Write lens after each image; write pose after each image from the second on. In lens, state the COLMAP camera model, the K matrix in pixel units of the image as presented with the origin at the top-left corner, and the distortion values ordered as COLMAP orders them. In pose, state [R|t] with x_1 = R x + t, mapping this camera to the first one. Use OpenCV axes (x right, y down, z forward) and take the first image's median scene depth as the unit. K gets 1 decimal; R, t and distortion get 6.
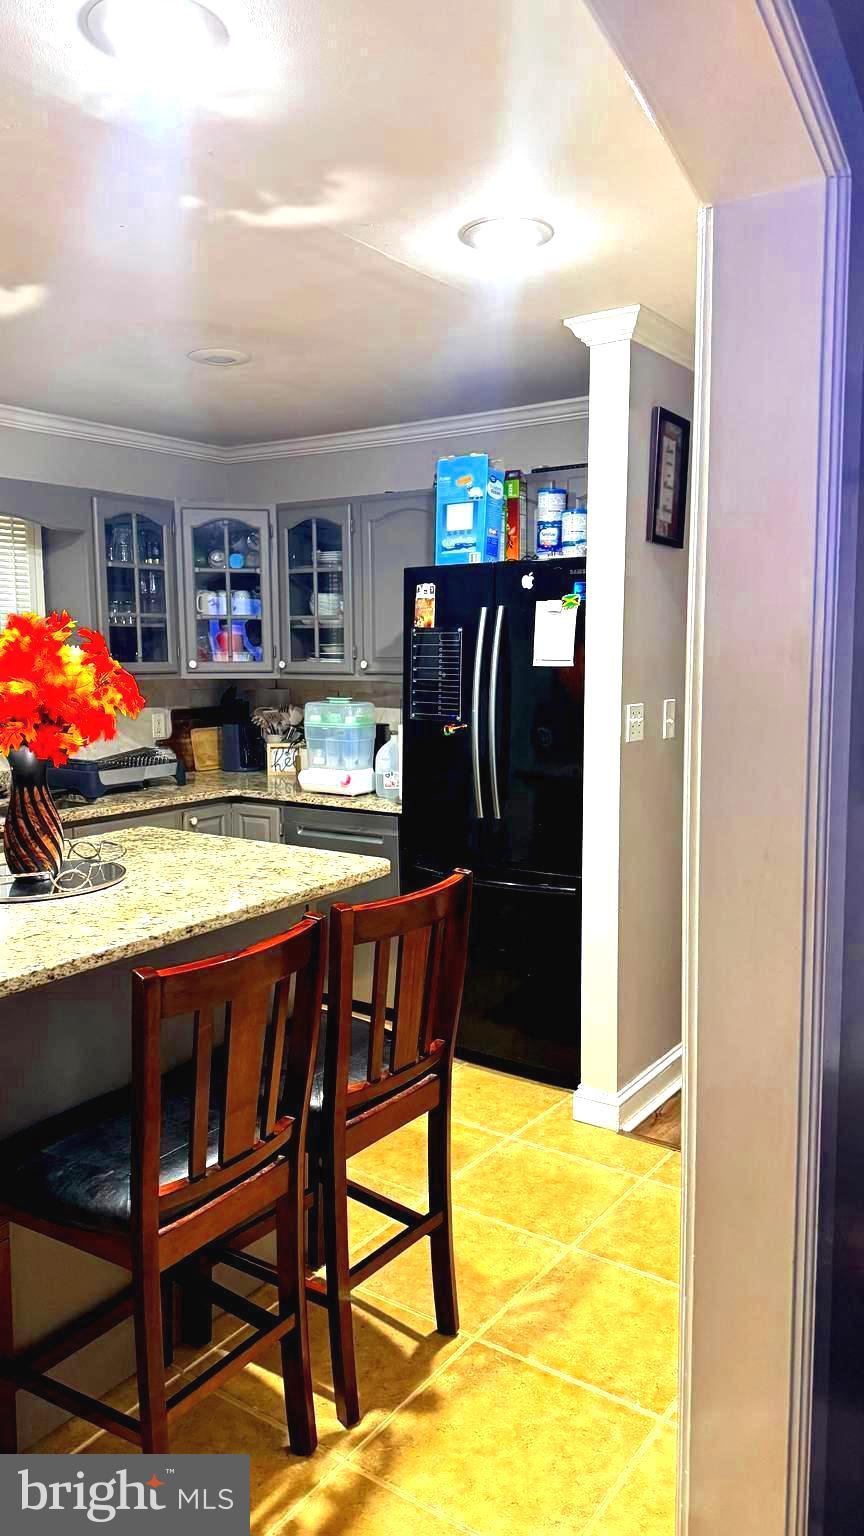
lens RADIAL K [[1089.0, 0, 438.2], [0, 1089.0, 772.9], [0, 0, 1]] dist [0.022313, -0.025946]
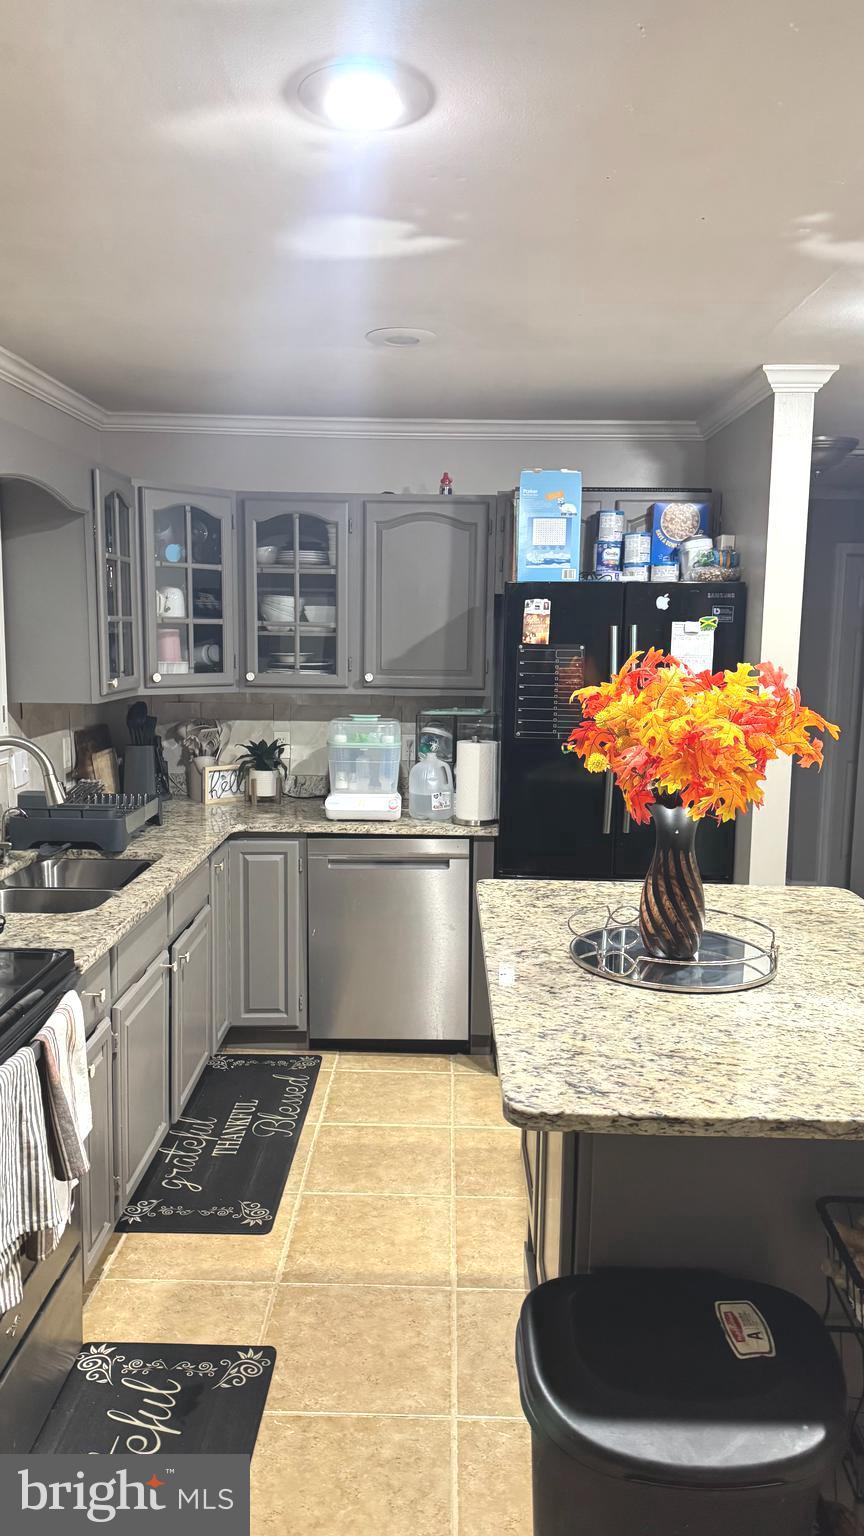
lens RADIAL K [[1089.0, 0, 434.0], [0, 1089.0, 764.4], [0, 0, 1]] dist [0.022313, -0.025946]
pose [[0.835123, -0.052898, 0.547514, -0.618037], [0.048782, 0.998566, 0.022068, -0.050711], [-0.547896, 0.008279, 0.836505, 0.230558]]
